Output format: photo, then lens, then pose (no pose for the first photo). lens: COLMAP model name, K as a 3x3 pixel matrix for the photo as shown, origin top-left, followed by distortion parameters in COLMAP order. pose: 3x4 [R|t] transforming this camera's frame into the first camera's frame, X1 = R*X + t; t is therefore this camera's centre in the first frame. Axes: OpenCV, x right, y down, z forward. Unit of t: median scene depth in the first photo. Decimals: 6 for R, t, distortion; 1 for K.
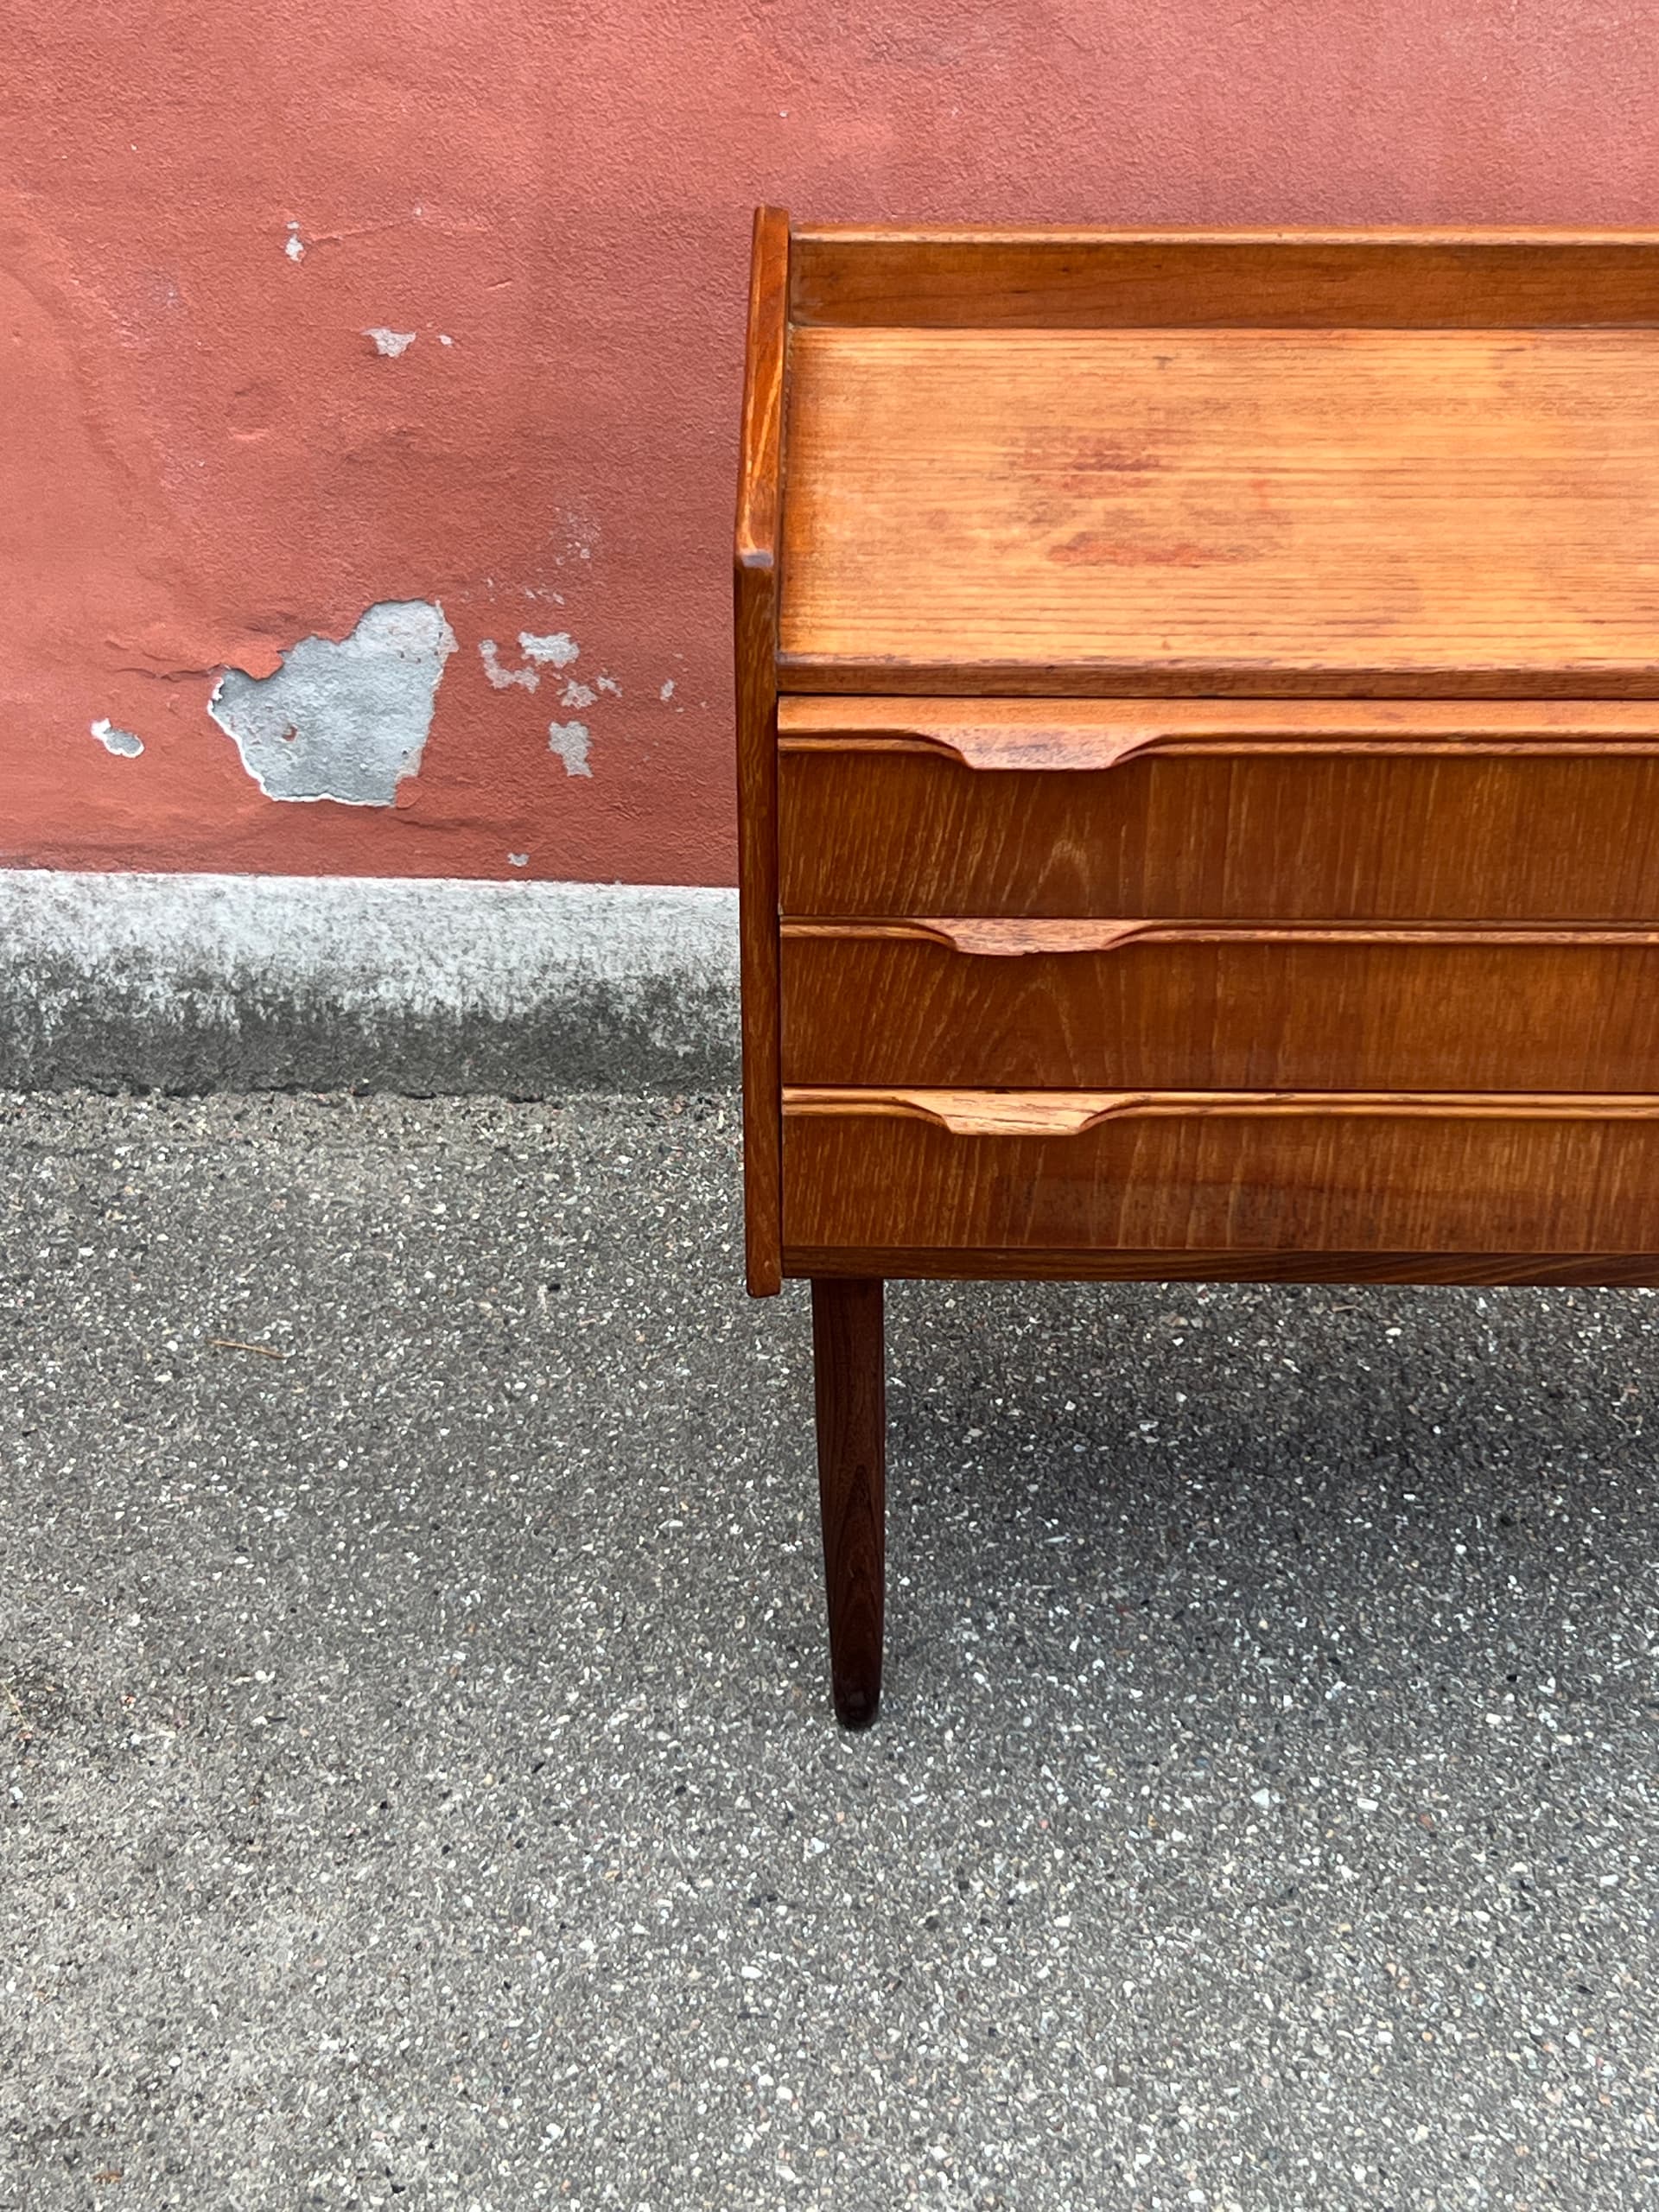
lens RADIAL K [[3478.6, 0, 820.6], [0, 3478.6, 1118.5], [0, 0, 1]] dist [0.230694, -0.924519]
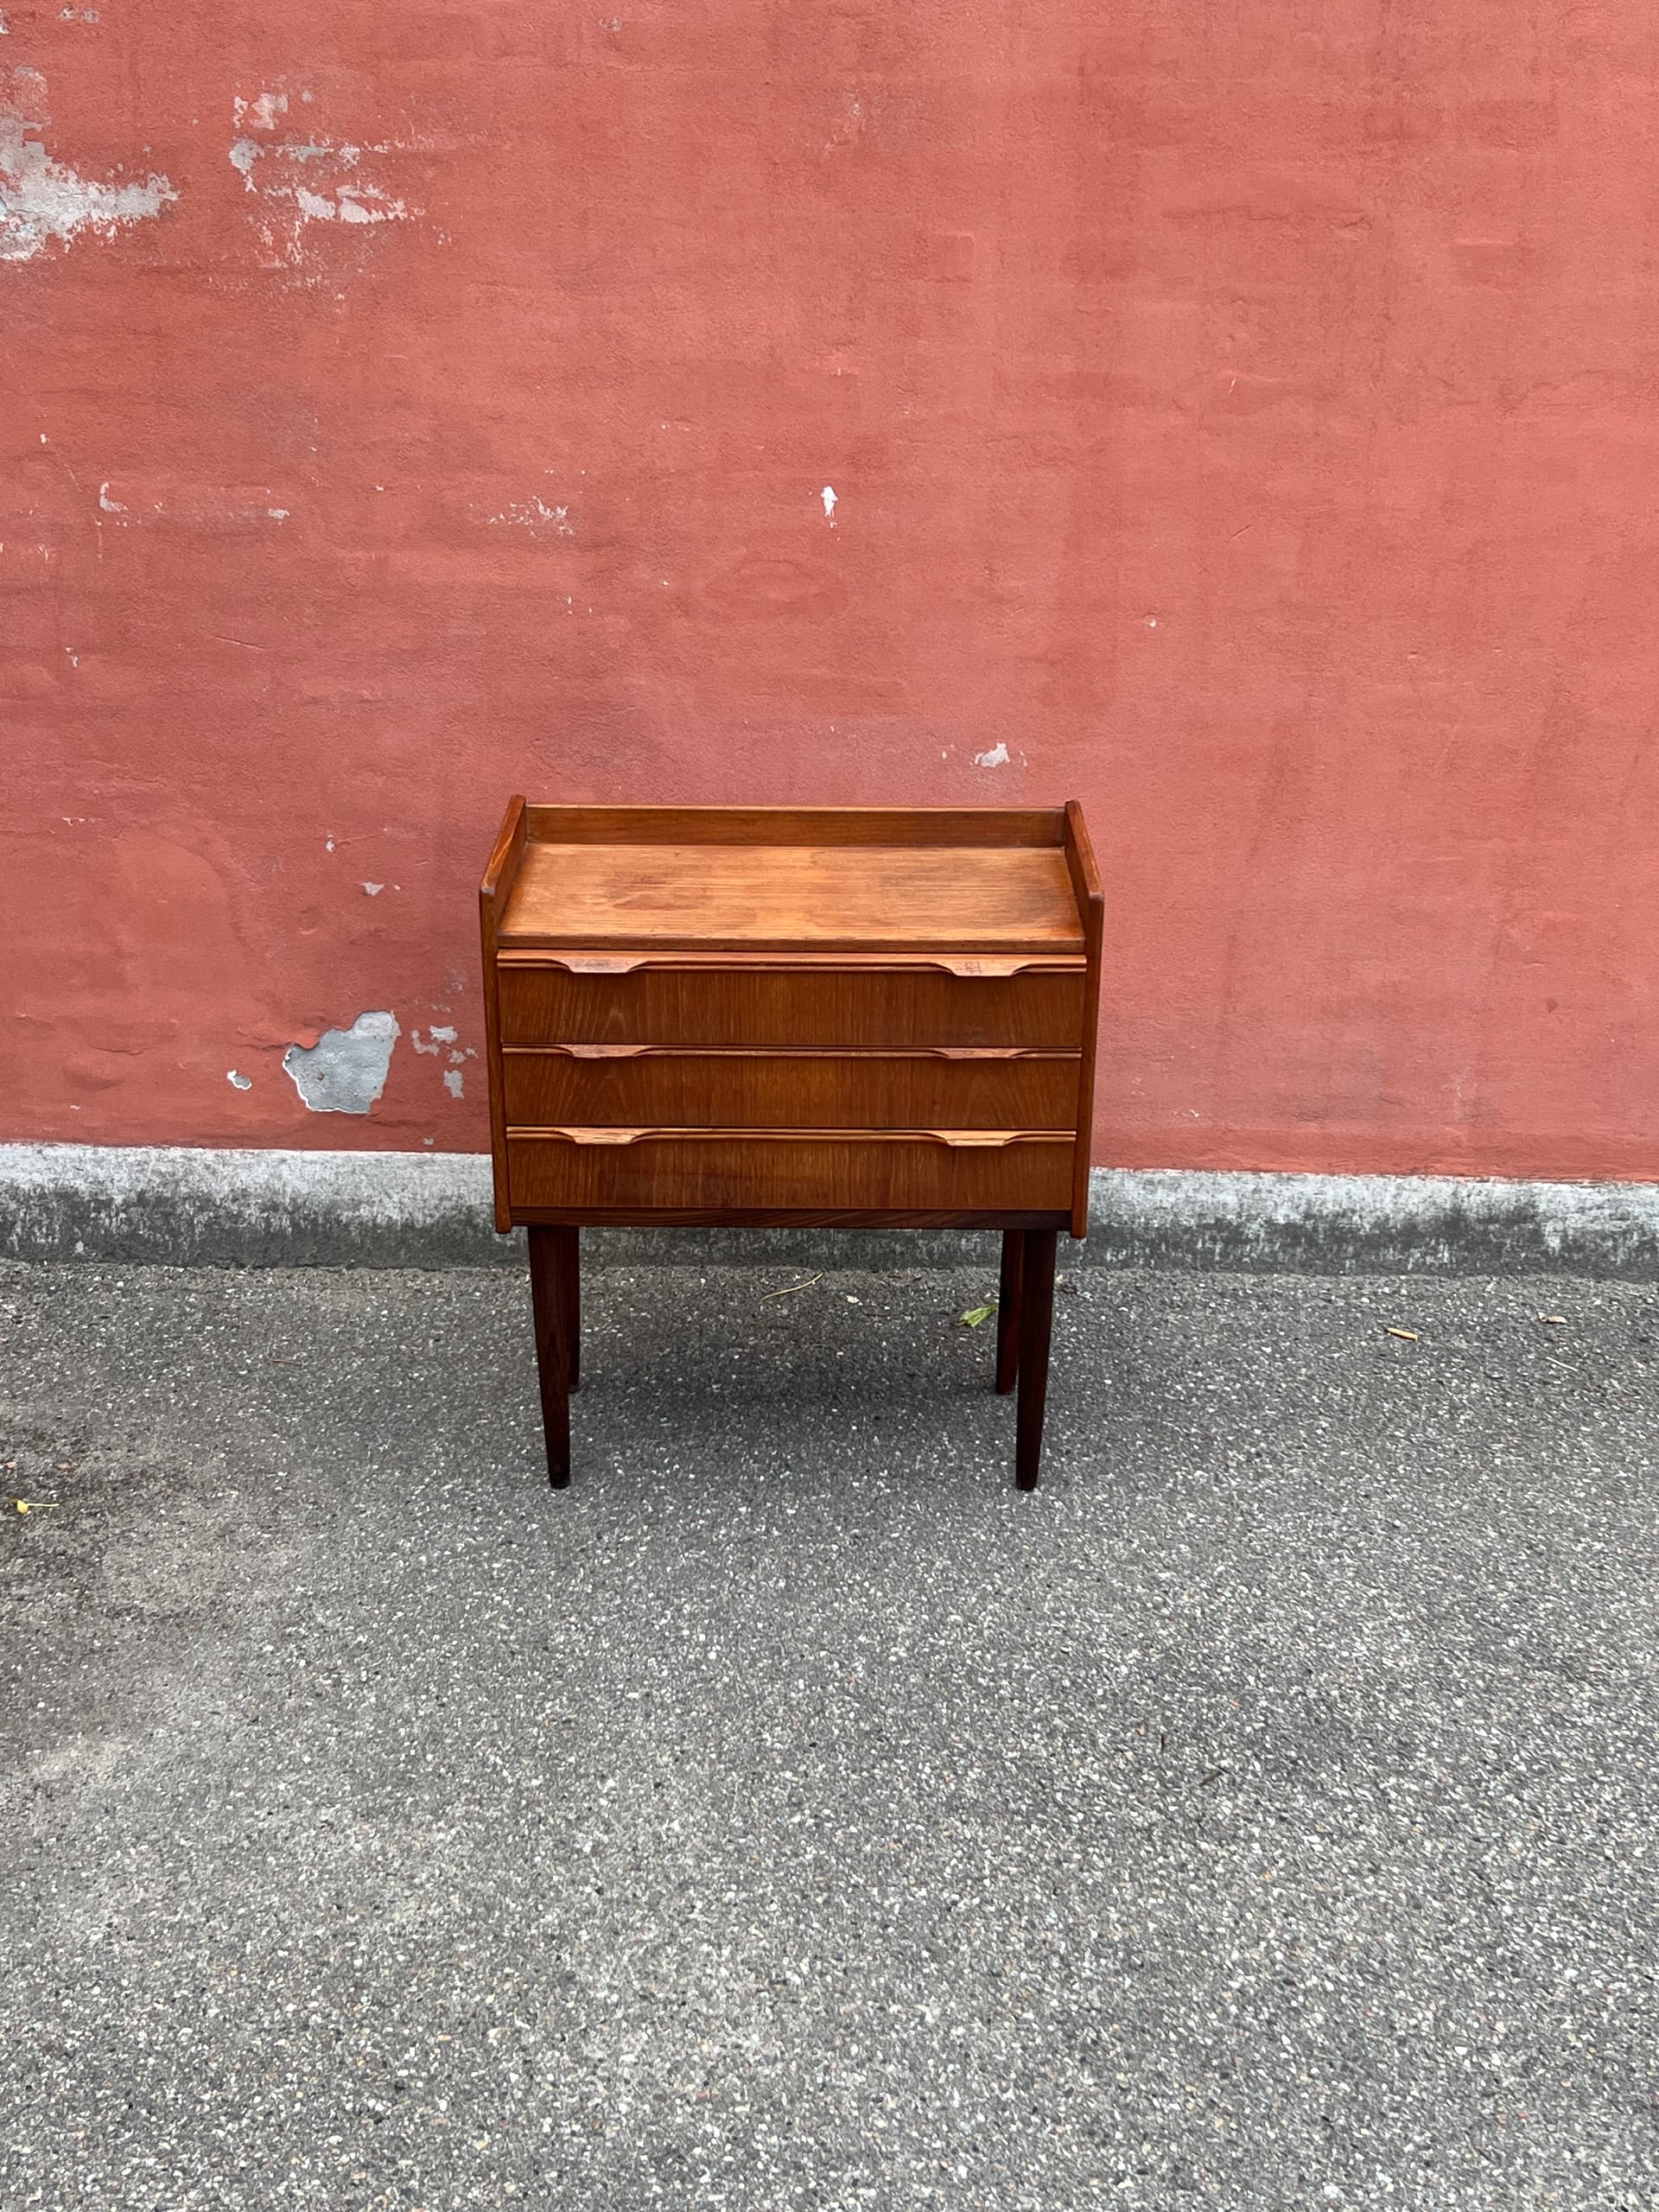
lens RADIAL K [[2604.7, 0, 826.7], [0, 2604.7, 1122.6], [0, 0, 1]] dist [0.185997, -0.582792]
pose [[0.999894, 0.002287, 0.014401, 0.143754], [0.001446, 0.967197, -0.254024, 0.348534], [-0.014509, 0.254018, 0.967091, -0.580762]]
